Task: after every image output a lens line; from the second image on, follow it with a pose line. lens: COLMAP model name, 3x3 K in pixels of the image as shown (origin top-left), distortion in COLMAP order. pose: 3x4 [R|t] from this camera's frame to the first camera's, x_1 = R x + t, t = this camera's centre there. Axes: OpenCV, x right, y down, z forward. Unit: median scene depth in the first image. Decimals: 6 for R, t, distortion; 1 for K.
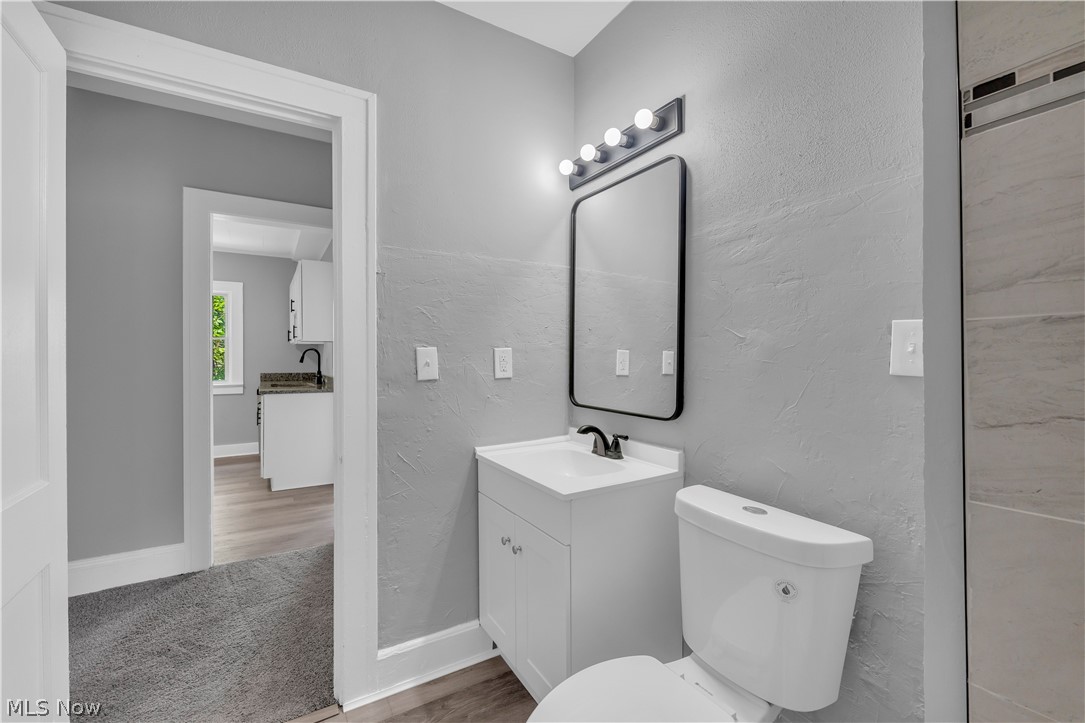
lens RADIAL K [[449.6, 0, 542.3], [0, 449.6, 355.2], [0, 0, 1]] dist [-0.001138, -0.000126]
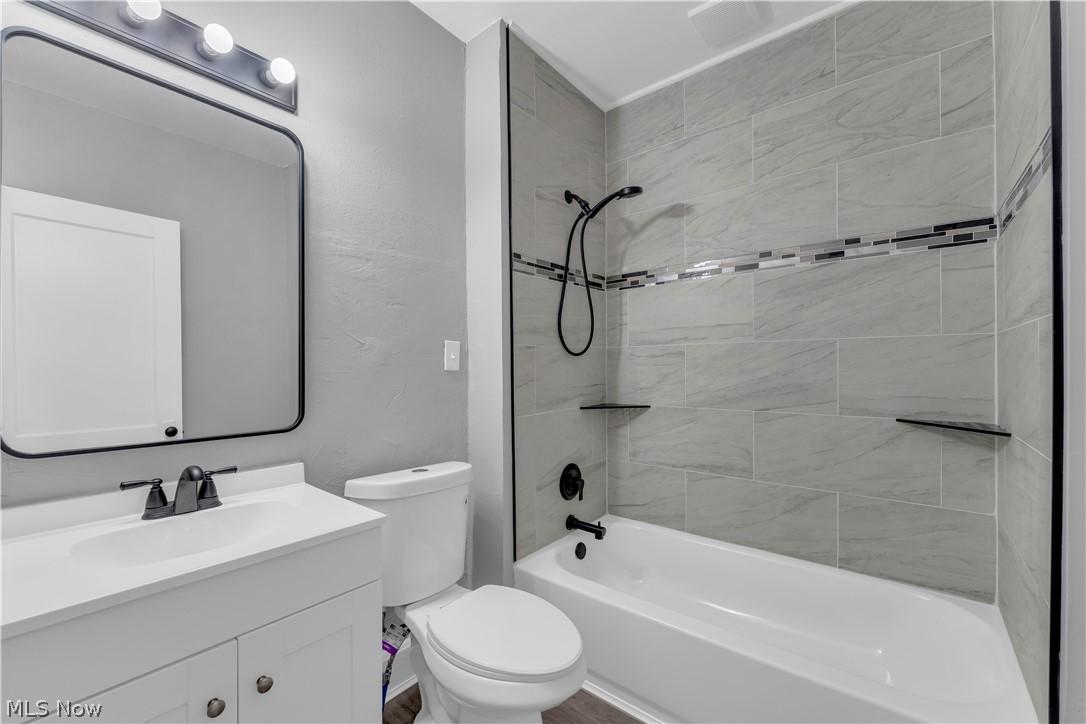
lens RADIAL K [[450.1, 0, 541.5], [0, 450.1, 365.5], [0, 0, 1]] dist [-0.001138, -0.000126]
pose [[-0.341473, 0.008181, 0.939856, -0.863205], [0.005211, 0.999963, -0.006811, 0.031758], [-0.939877, 0.002572, -0.341503, 1.014303]]
